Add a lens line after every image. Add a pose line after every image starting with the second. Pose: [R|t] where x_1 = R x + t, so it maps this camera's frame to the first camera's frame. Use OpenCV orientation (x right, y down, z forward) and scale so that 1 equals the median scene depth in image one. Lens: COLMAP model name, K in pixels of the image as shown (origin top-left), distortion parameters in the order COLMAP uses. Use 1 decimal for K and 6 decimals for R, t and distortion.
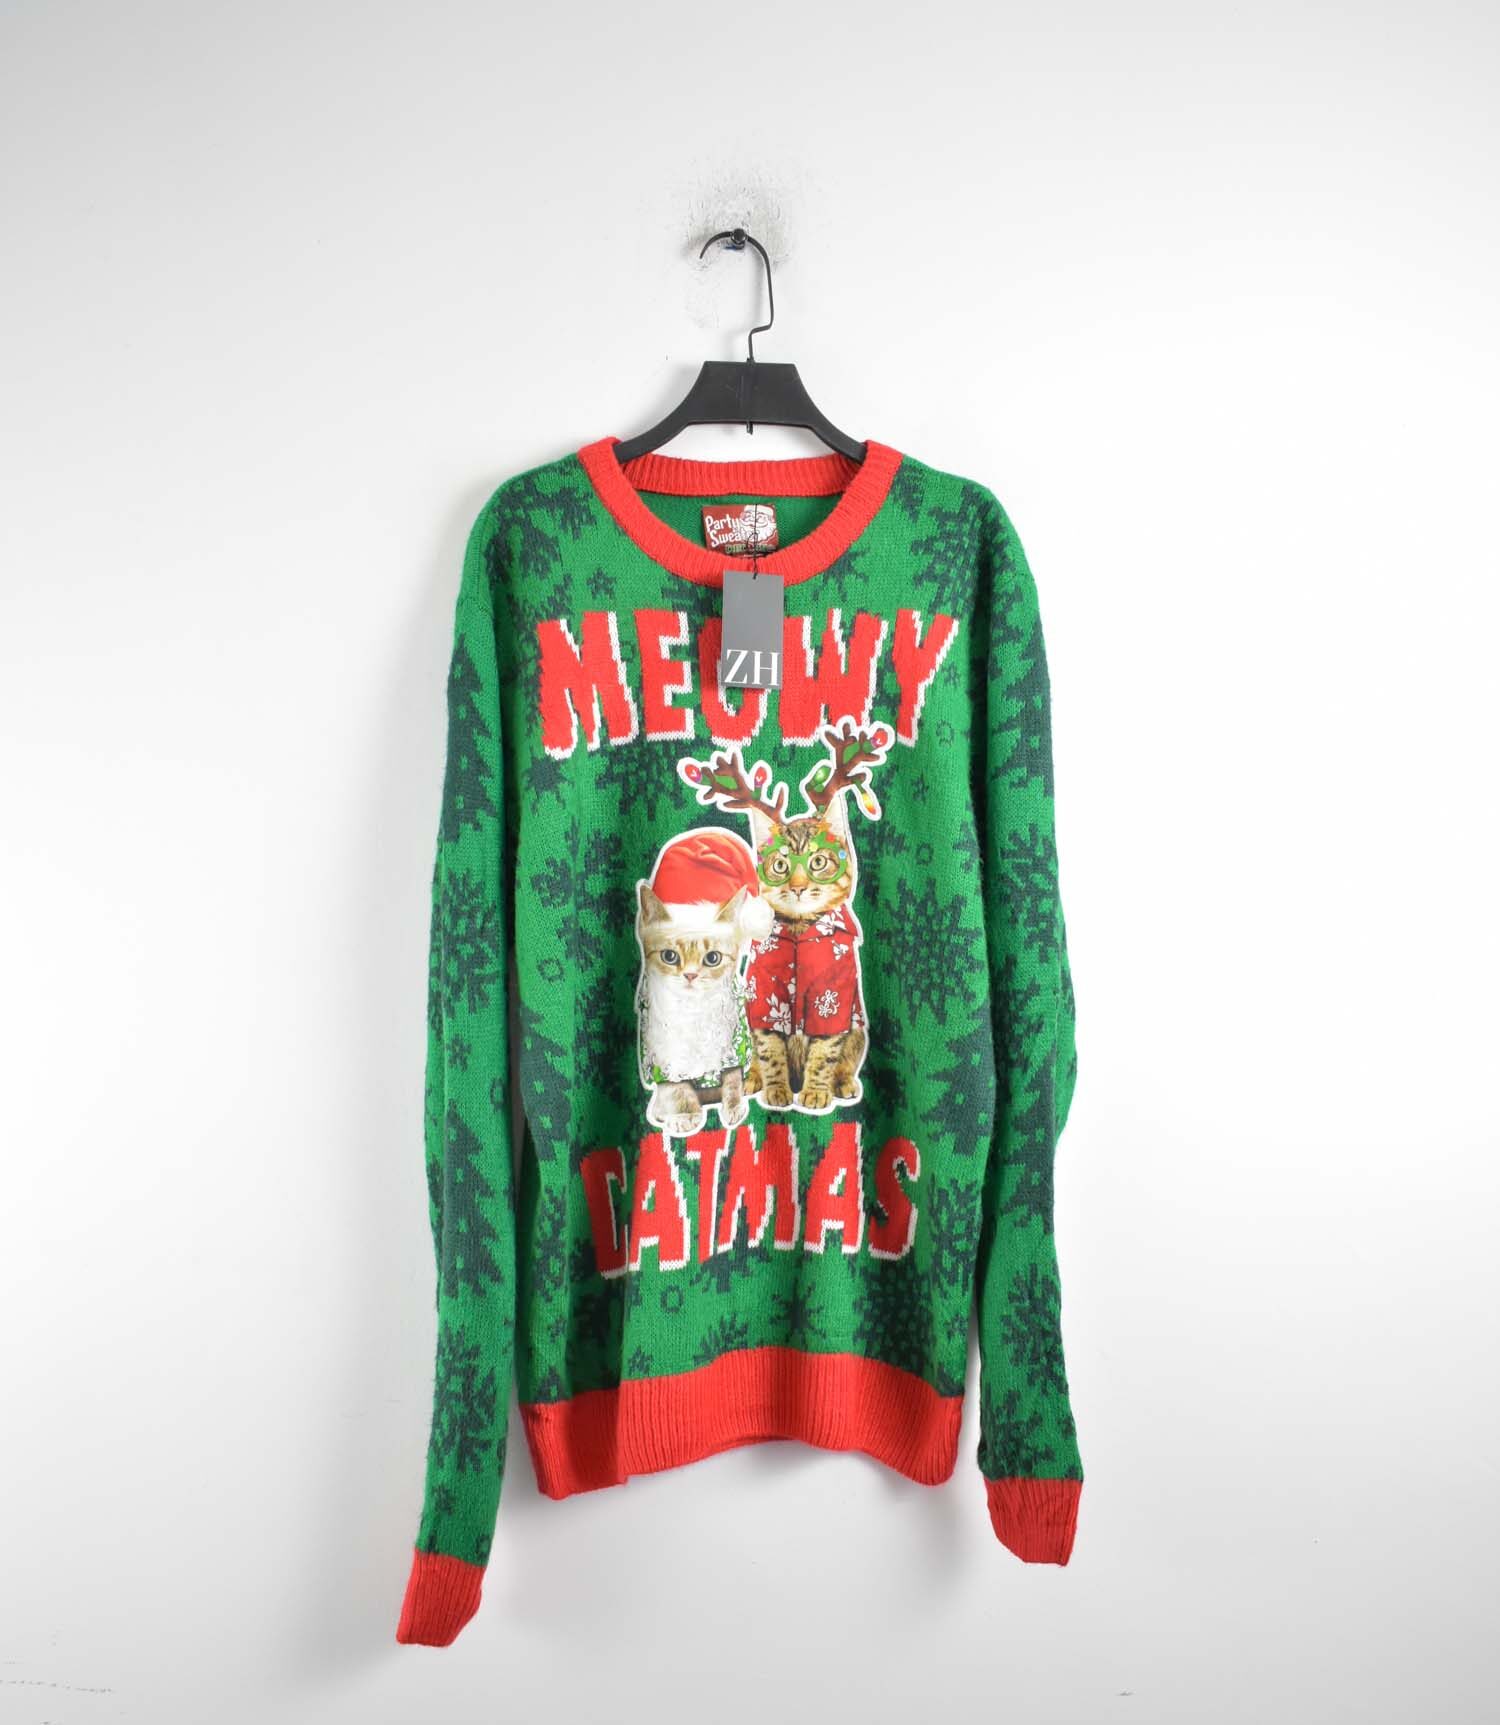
lens RADIAL K [[1307.3, 0, 796.4], [0, 1307.3, 859.9], [0, 0, 1]] dist [0.077578, 0.000518]
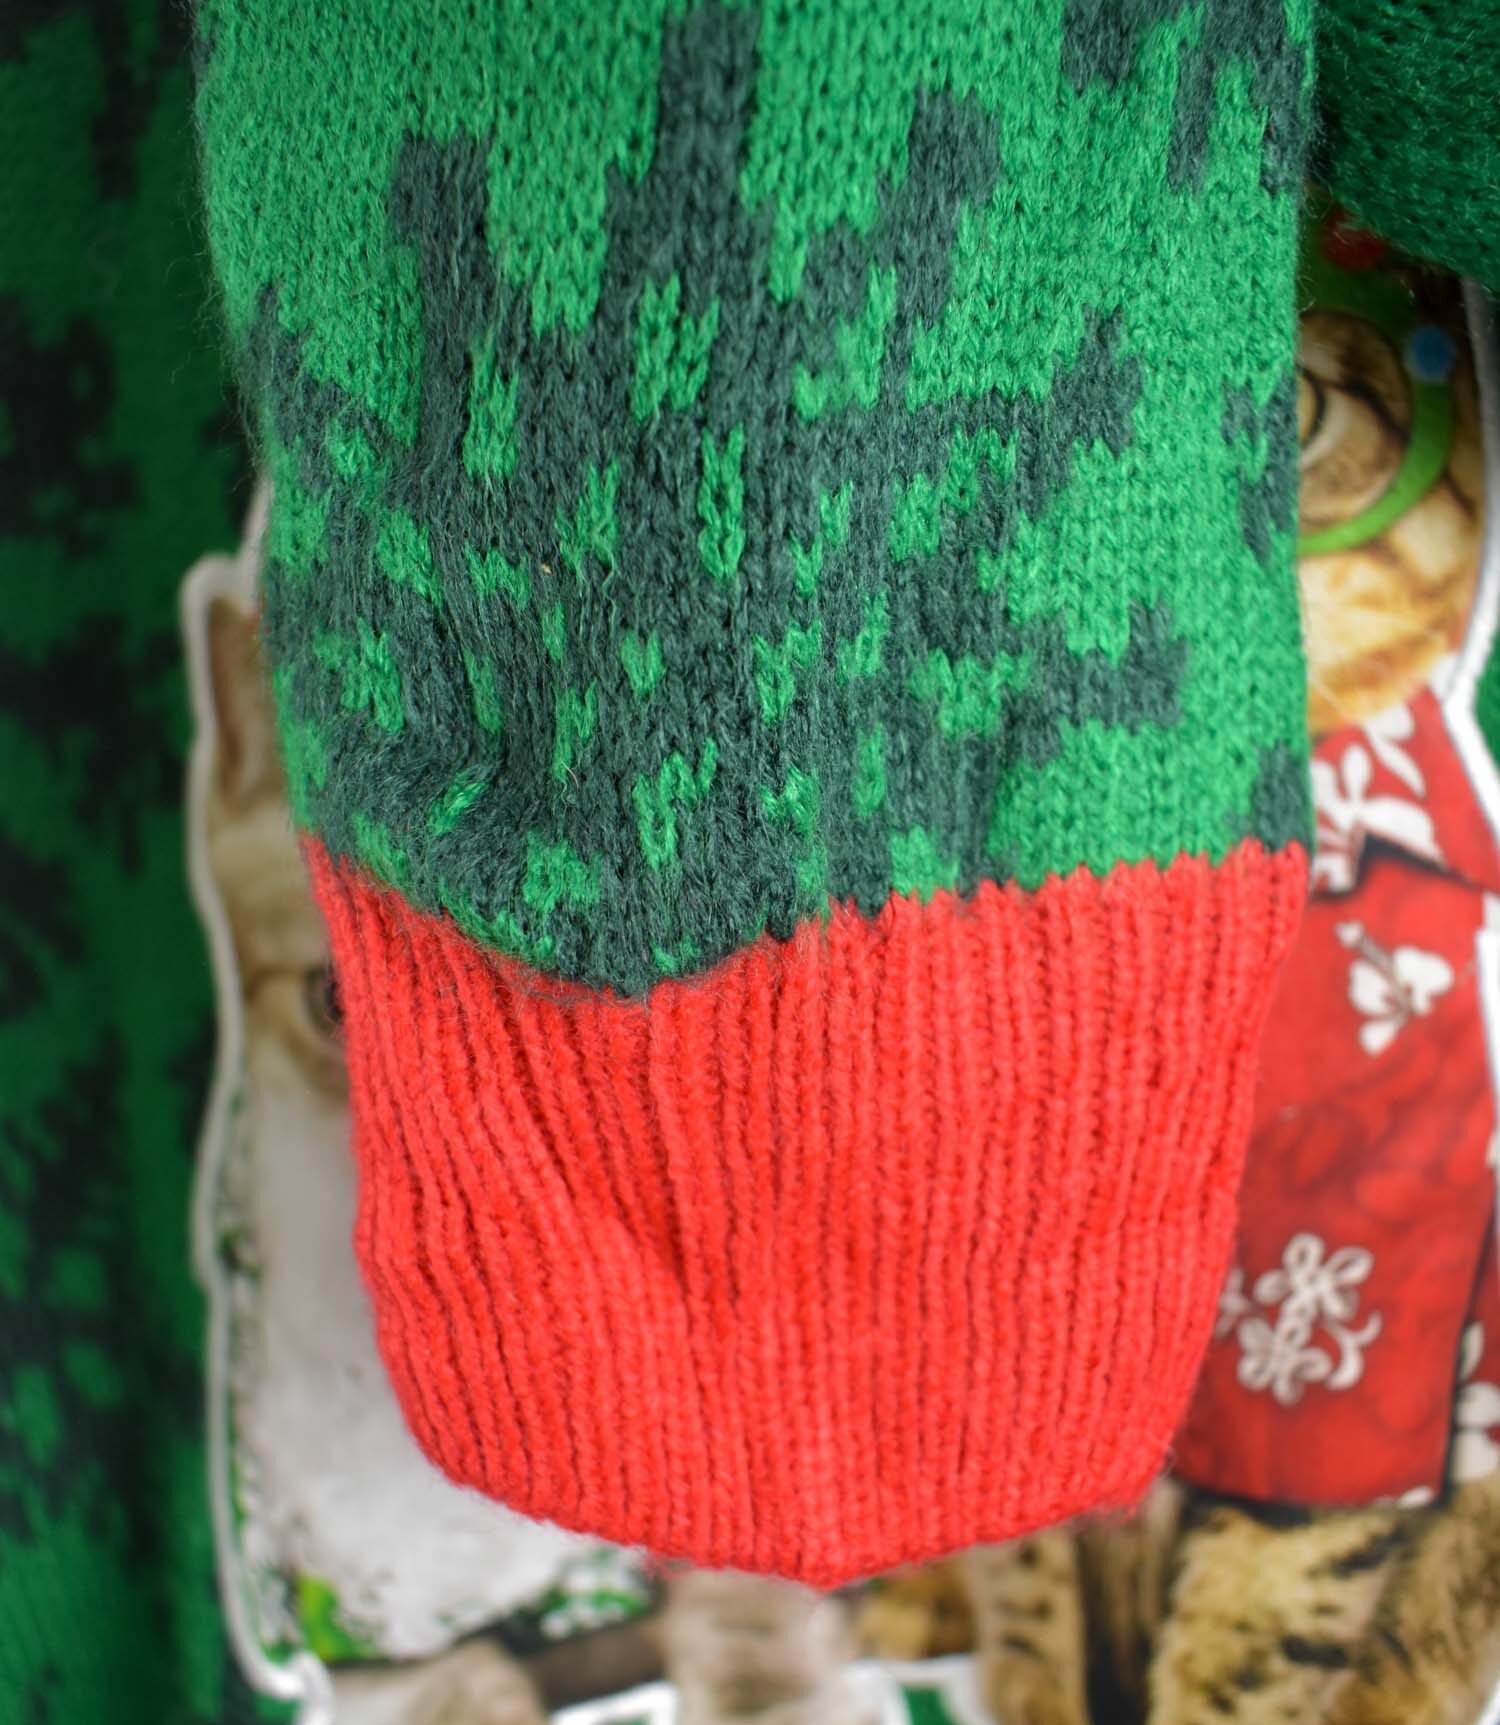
lens RADIAL K [[1967.5, 0, 750.0], [0, 1967.5, 862.5], [0, 0, 1]] dist [-0.018109, -0.015040]
pose [[0.917287, 0.036307, -0.396569, 0.055314], [0.041467, 0.981714, 0.185793, 0.008117], [0.396063, -0.186870, 0.899007, 0.769801]]
